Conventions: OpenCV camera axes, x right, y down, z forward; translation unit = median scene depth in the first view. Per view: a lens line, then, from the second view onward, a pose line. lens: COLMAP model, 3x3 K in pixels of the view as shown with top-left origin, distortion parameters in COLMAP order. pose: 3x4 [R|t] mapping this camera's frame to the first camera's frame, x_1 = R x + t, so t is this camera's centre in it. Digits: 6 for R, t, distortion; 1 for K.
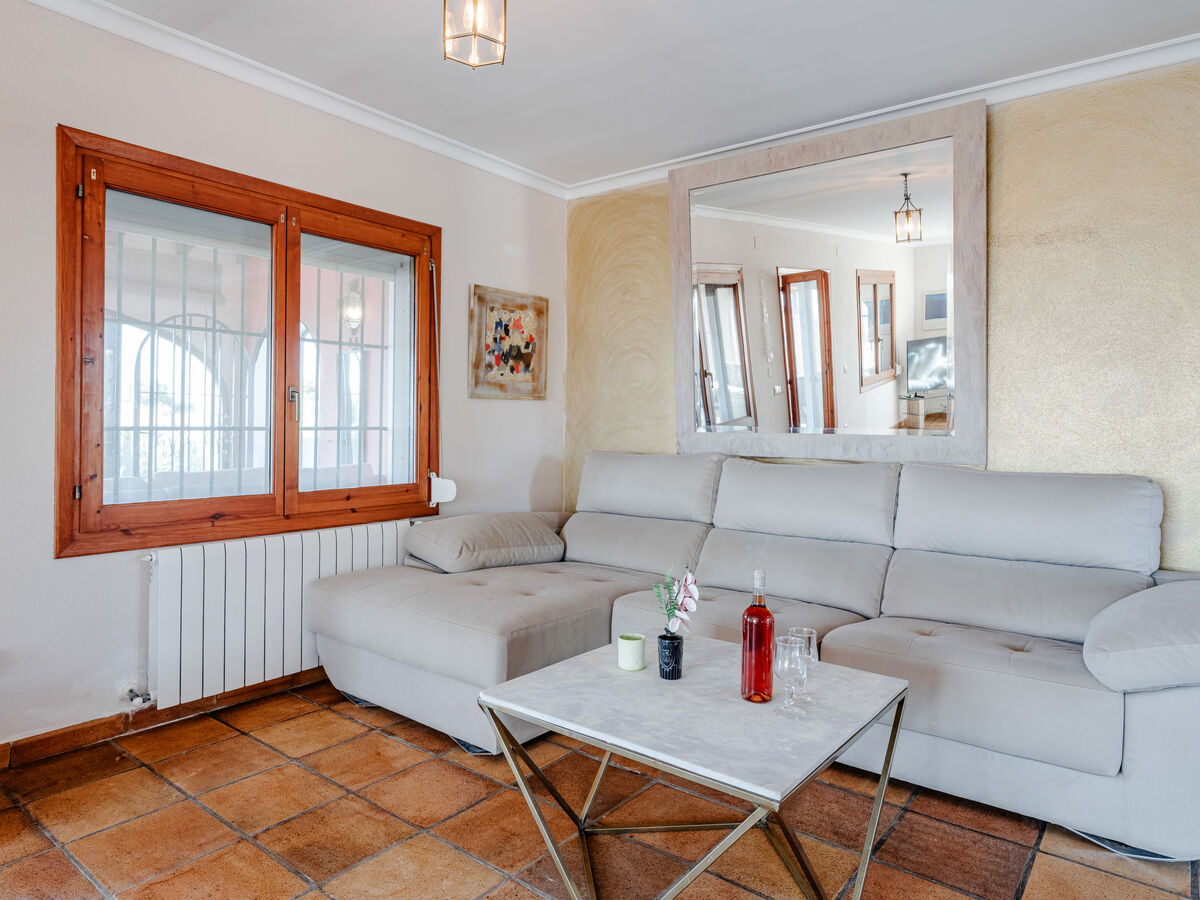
lens RADIAL K [[736.8, 0, 600.0], [0, 736.8, 424.9], [0, 0, 1]] dist [-0.002755, 0.000752]
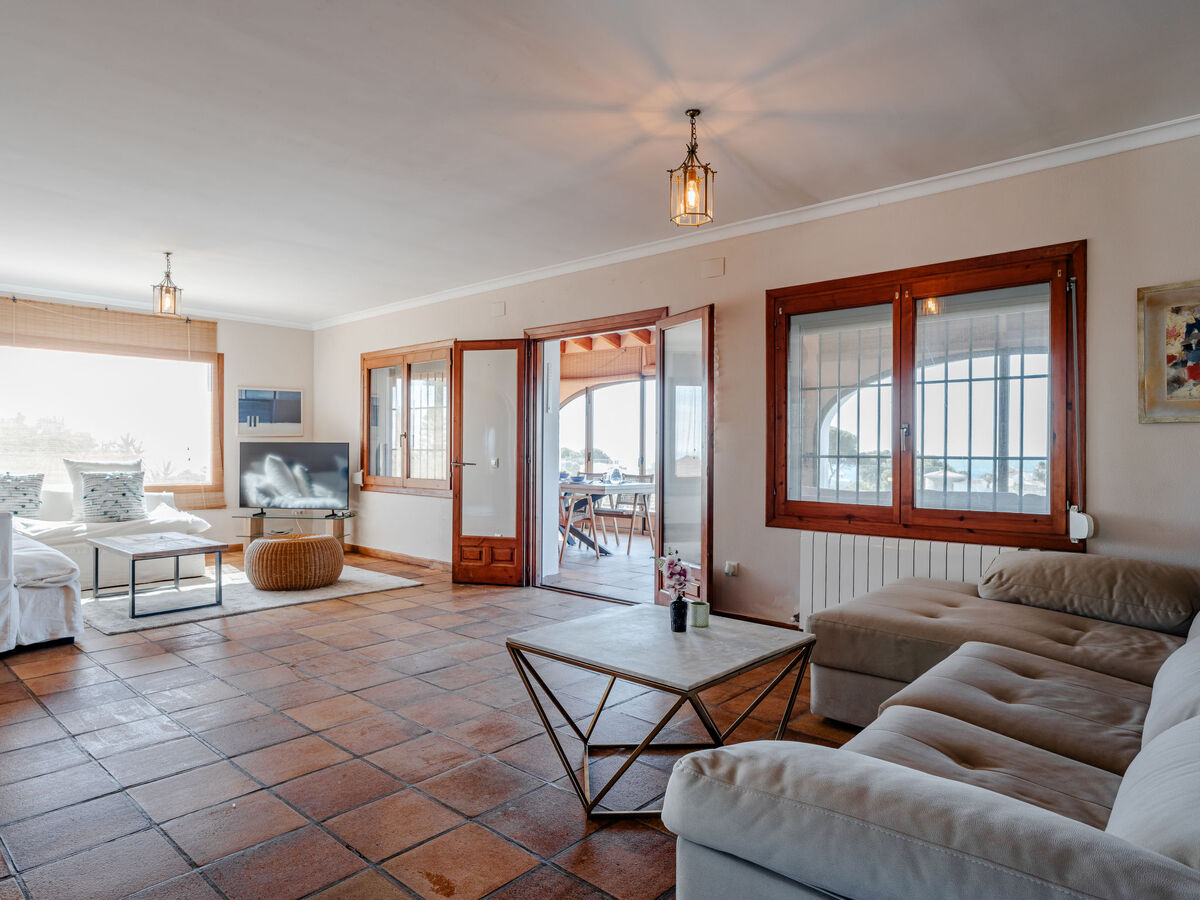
lens RADIAL K [[737.2, 0, 596.7], [0, 737.2, 442.5], [0, 0, 1]] dist [-0.006206, 0.005888]
pose [[-0.075951, -0.015202, -0.996996, 0.892221], [-0.007131, 0.999866, -0.014703, 0.002814], [0.997086, 0.005993, -0.076049, 0.561373]]
